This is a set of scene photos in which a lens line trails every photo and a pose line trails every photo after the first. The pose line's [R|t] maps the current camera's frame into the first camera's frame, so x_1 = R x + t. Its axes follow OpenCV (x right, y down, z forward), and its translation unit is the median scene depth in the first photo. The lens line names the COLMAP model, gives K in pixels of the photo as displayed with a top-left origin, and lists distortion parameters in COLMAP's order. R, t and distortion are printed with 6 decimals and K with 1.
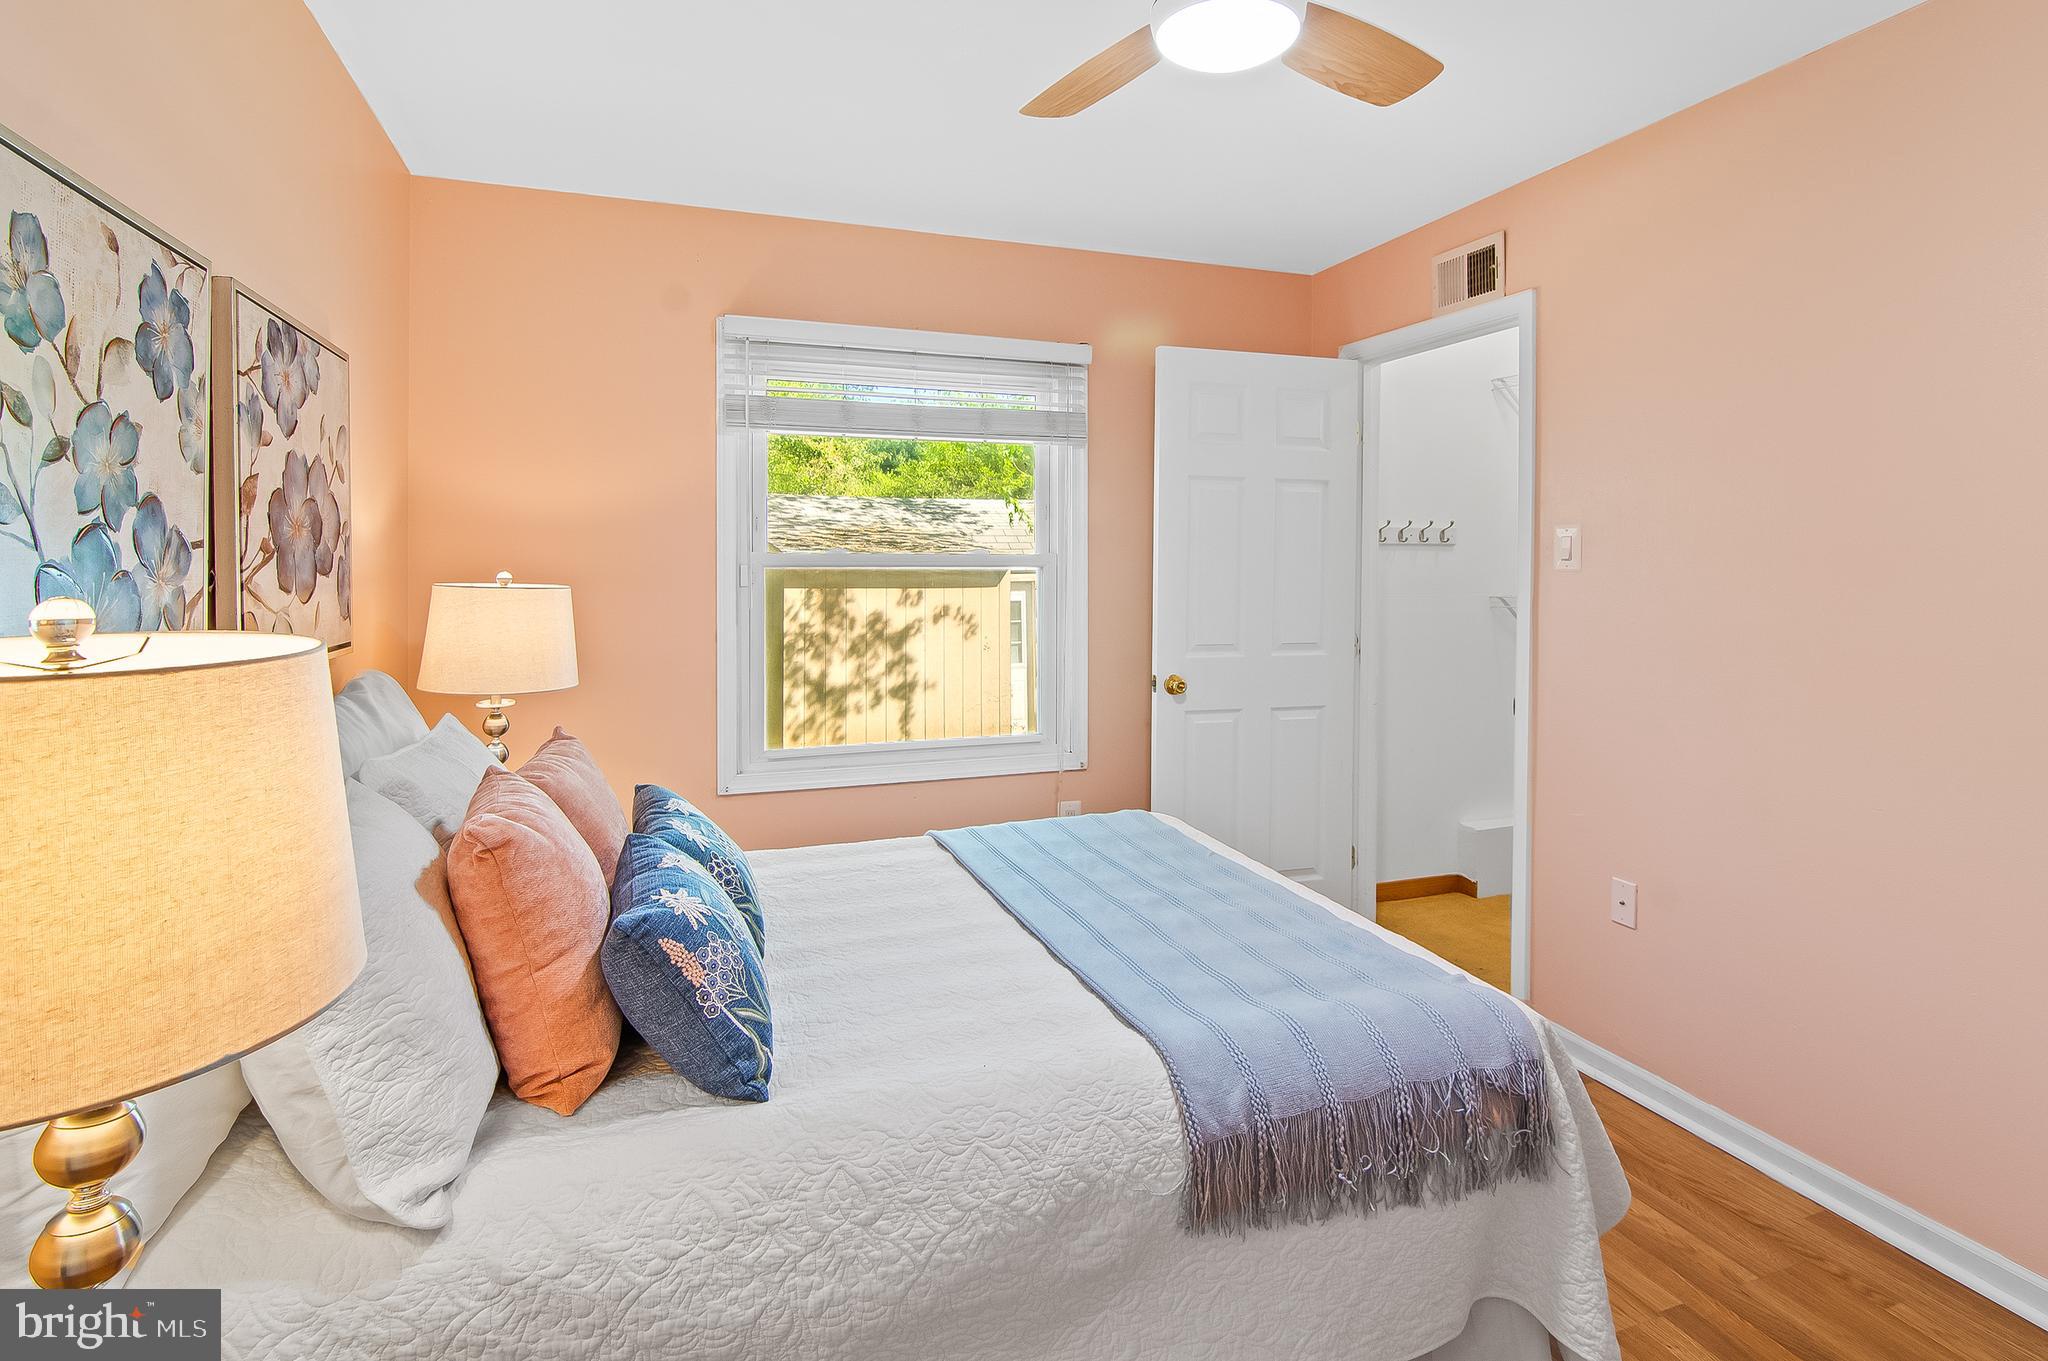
lens RADIAL K [[1035.4, 0, 1021.6], [0, 1035.4, 560.4], [0, 0, 1]] dist [-0.005485, -0.000888]
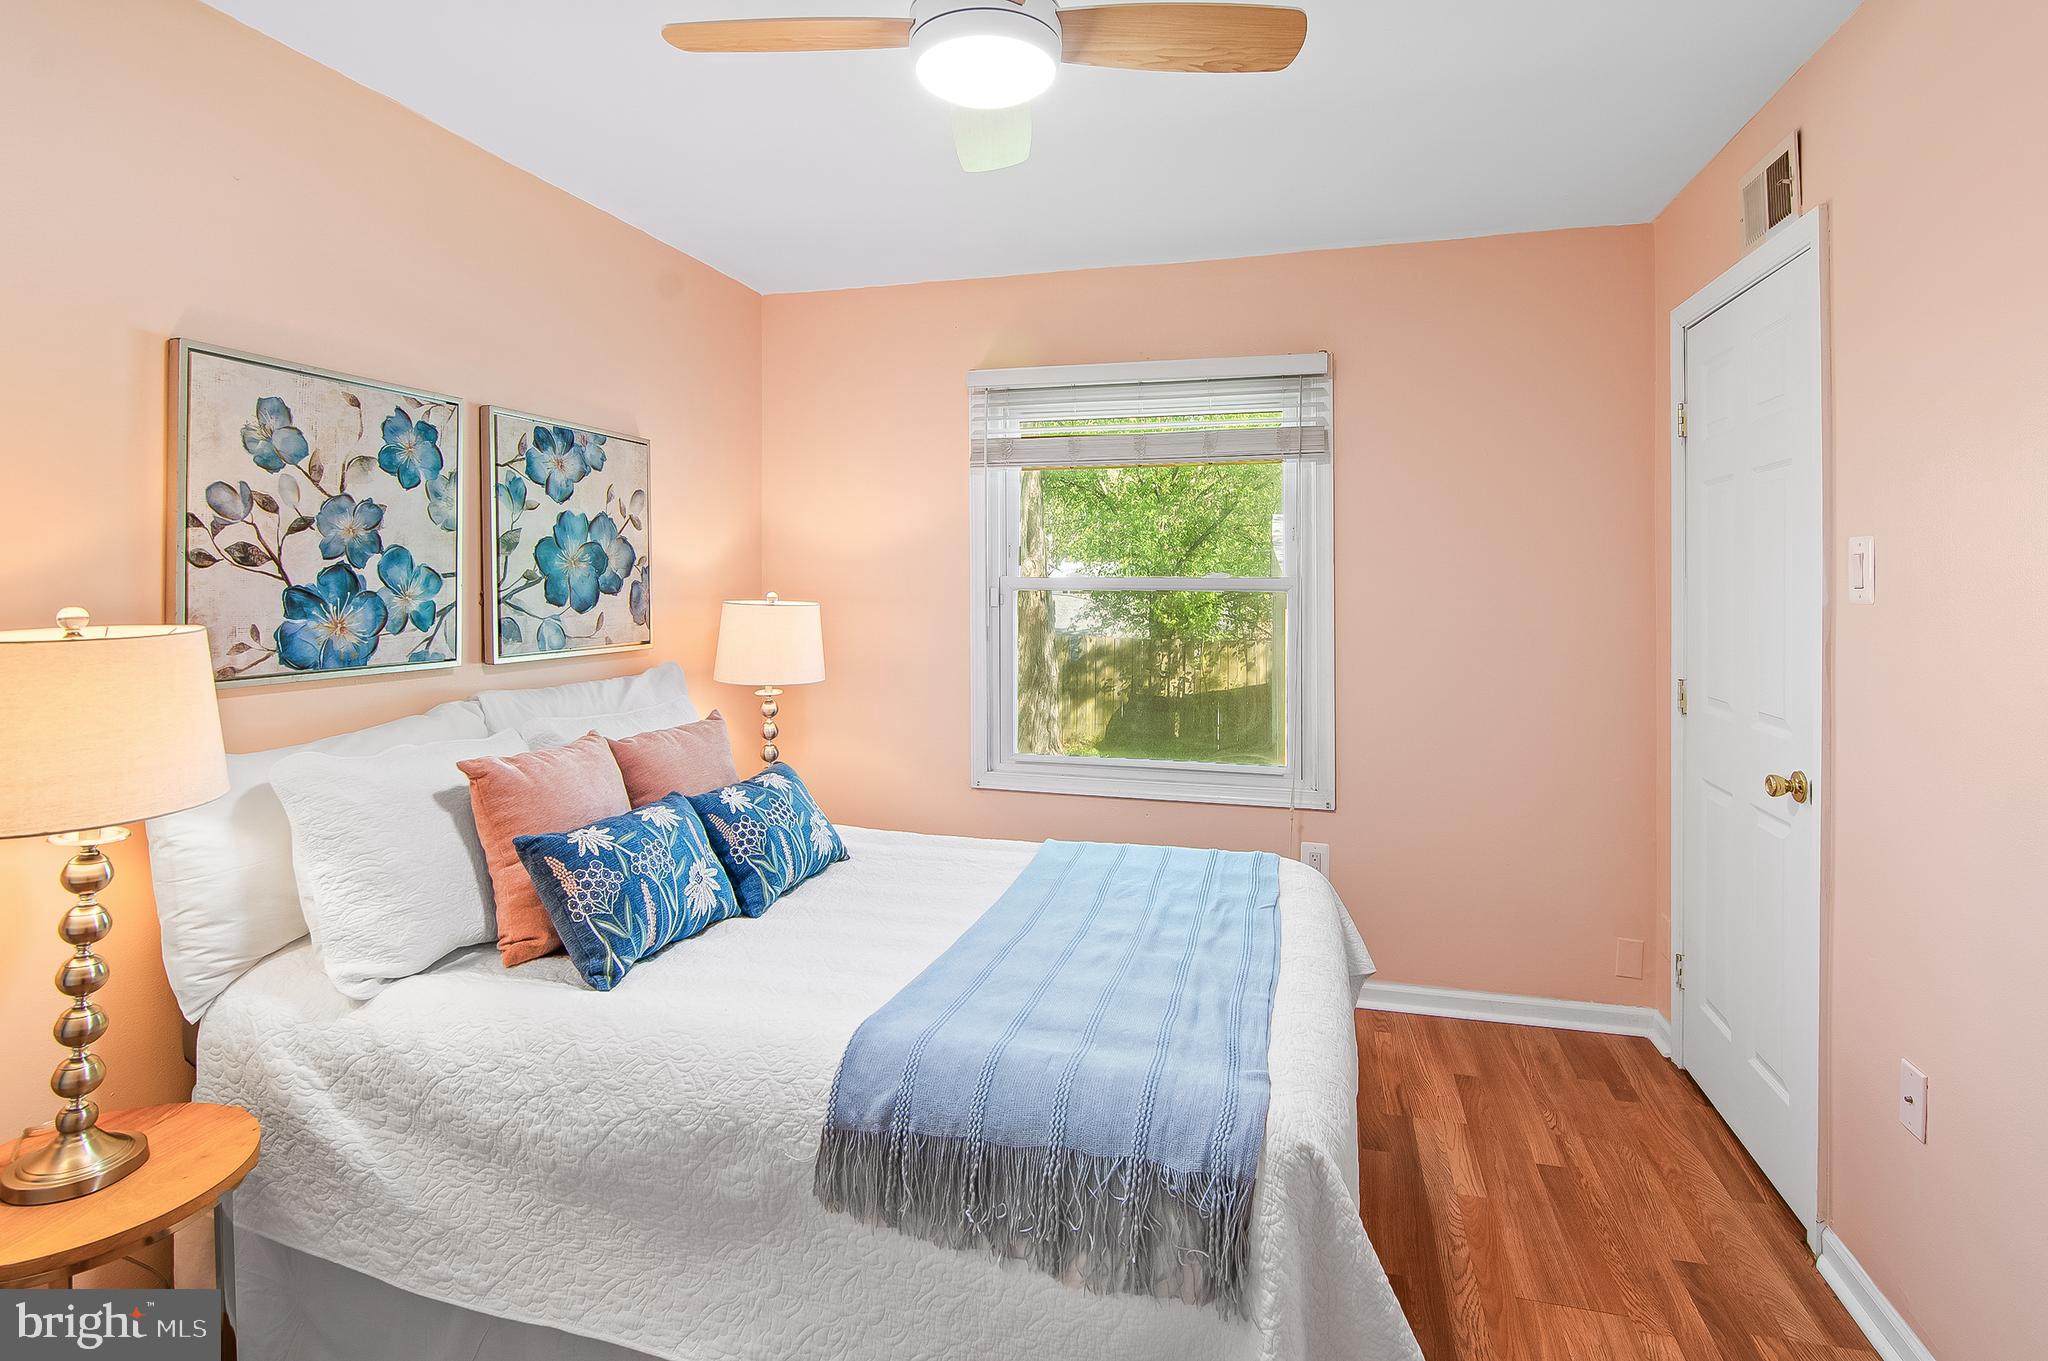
lens RADIAL K [[1019.6, 0, 1006.3], [0, 1019.6, 576.6], [0, 0, 1]] dist [-0.000460, -0.007140]
pose [[0.811476, -0.000376, -0.584386, 0.940739], [-0.001540, 0.999995, -0.002782, -0.010832], [0.584384, 0.003157, 0.811471, 0.234981]]
